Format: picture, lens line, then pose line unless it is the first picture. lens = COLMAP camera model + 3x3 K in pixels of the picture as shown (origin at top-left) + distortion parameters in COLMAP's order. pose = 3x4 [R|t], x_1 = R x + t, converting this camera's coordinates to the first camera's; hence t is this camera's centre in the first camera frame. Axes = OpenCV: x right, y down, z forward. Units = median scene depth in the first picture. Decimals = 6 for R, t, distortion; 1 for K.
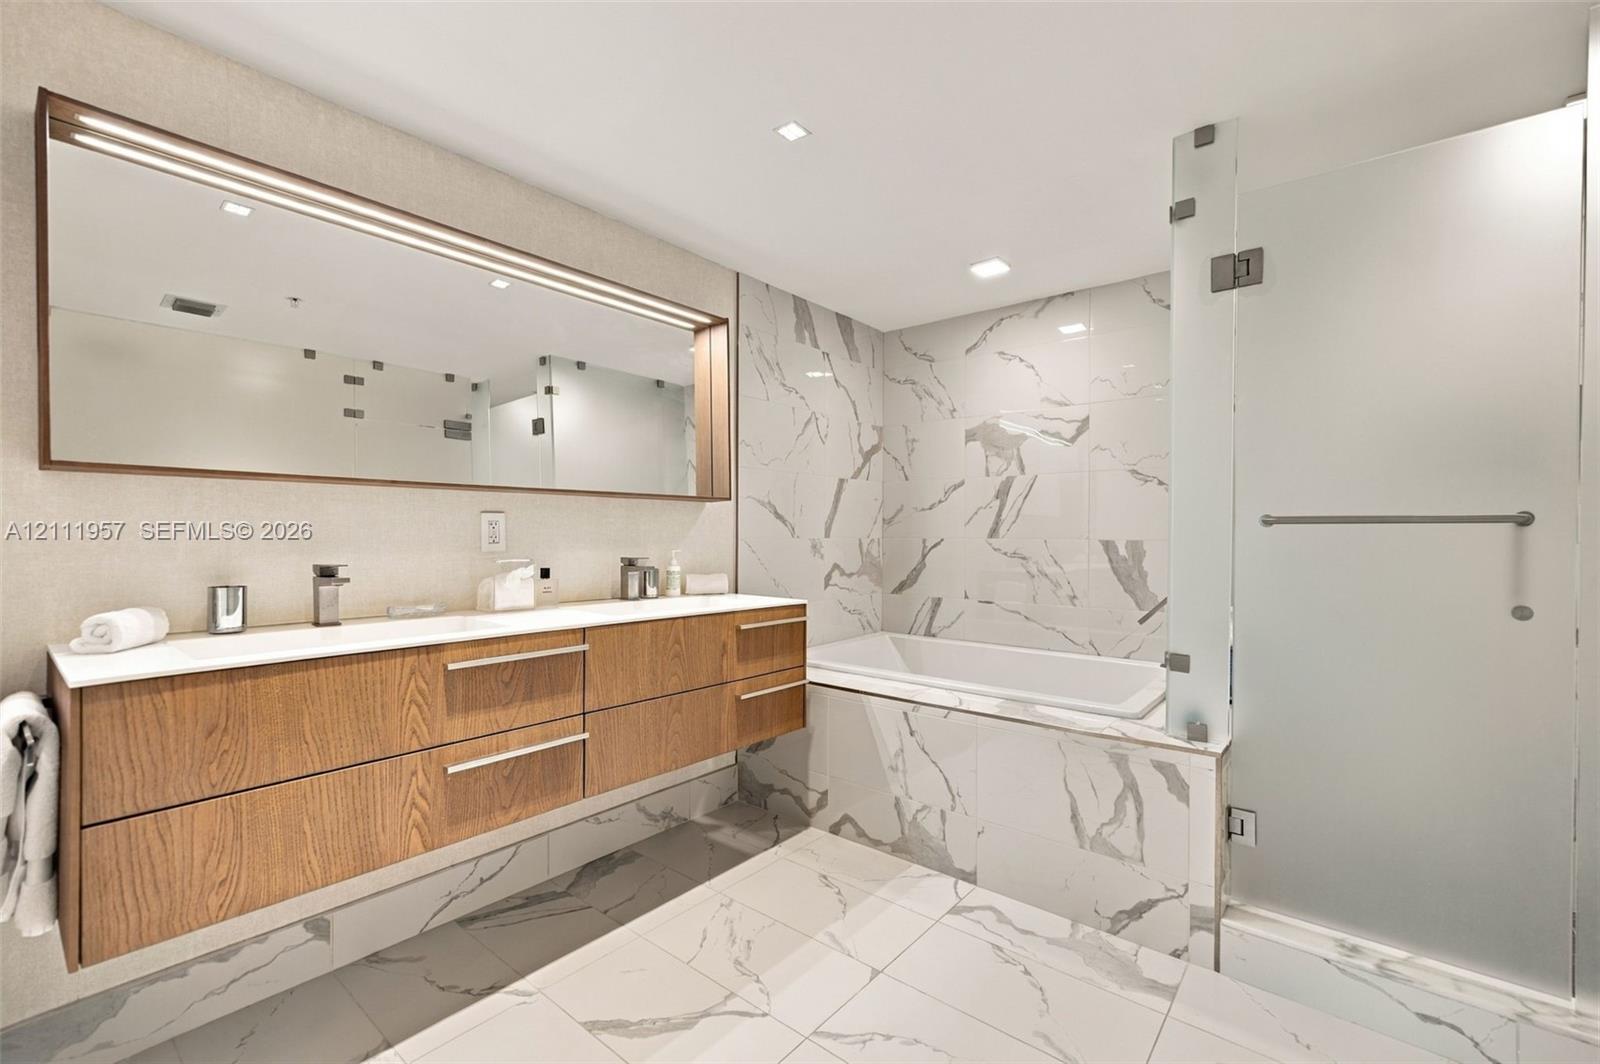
lens RADIAL K [[635.6, 0, 801.3], [0, 635.6, 535.4], [0, 0, 1]] dist [-0.000297, 0.000343]
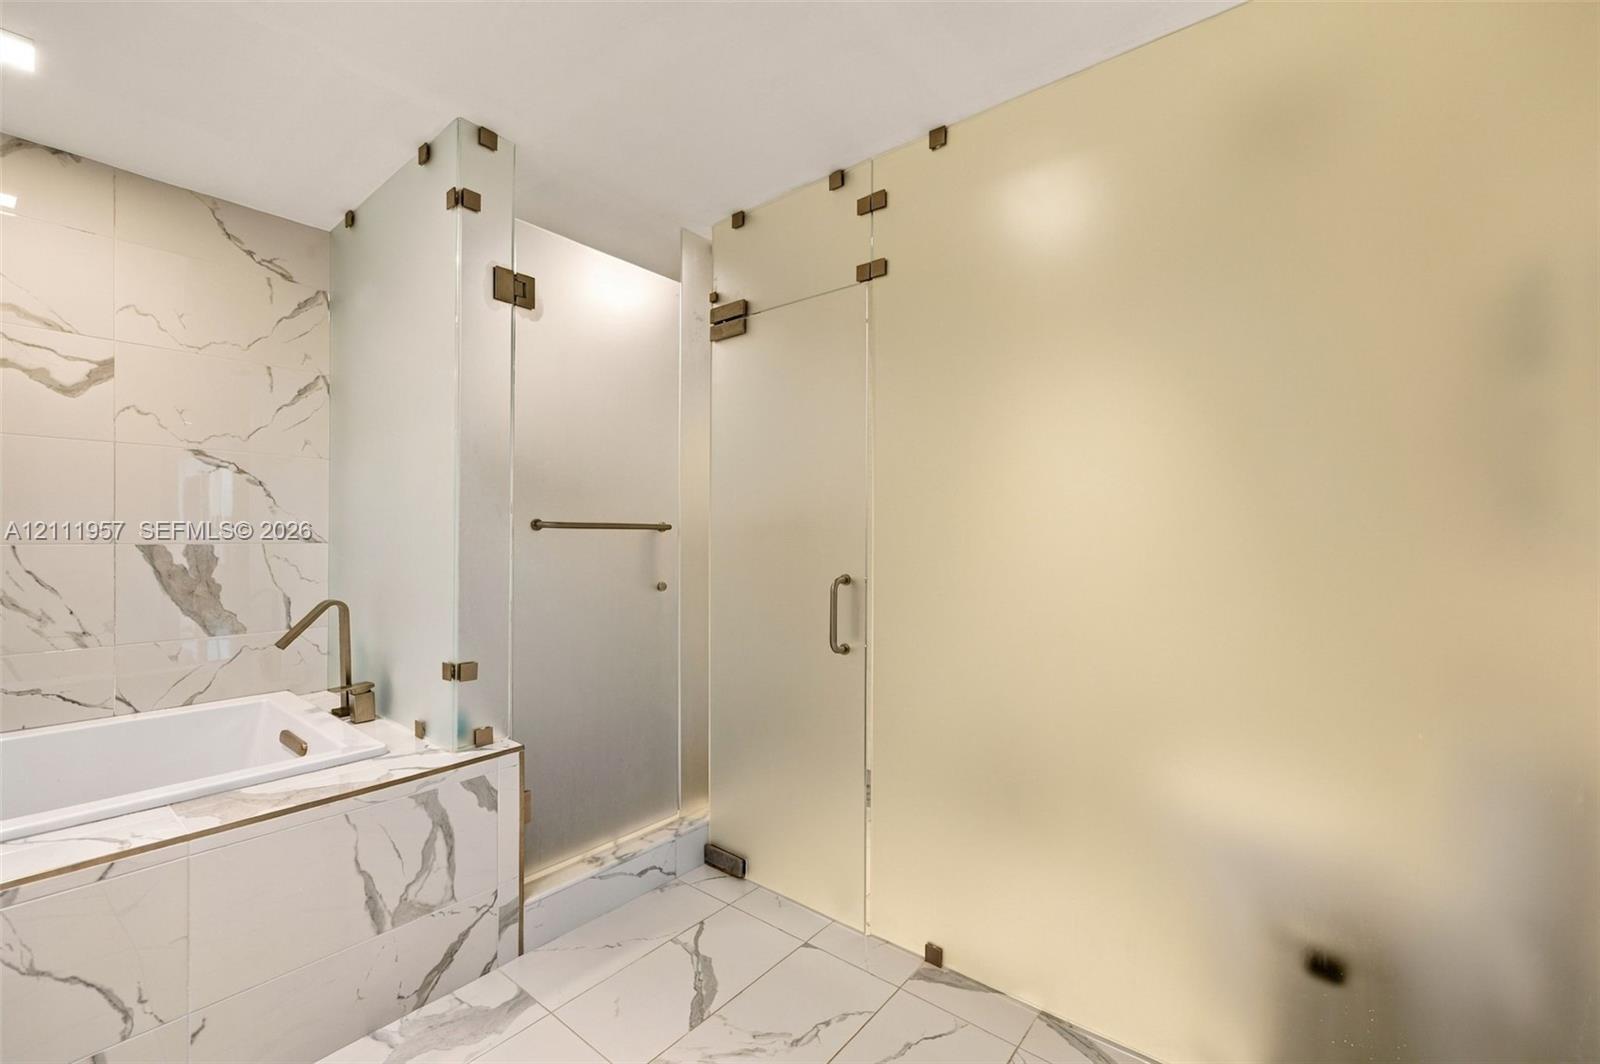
lens RADIAL K [[635.6, 0, 800.7], [0, 635.6, 535.0], [0, 0, 1]] dist [-0.000297, 0.000343]
pose [[0.033695, -0.000980, 0.999432, -0.348874], [0.000601, 0.999999, 0.000961, -0.005251], [-0.999432, 0.000568, 0.033695, 0.469964]]
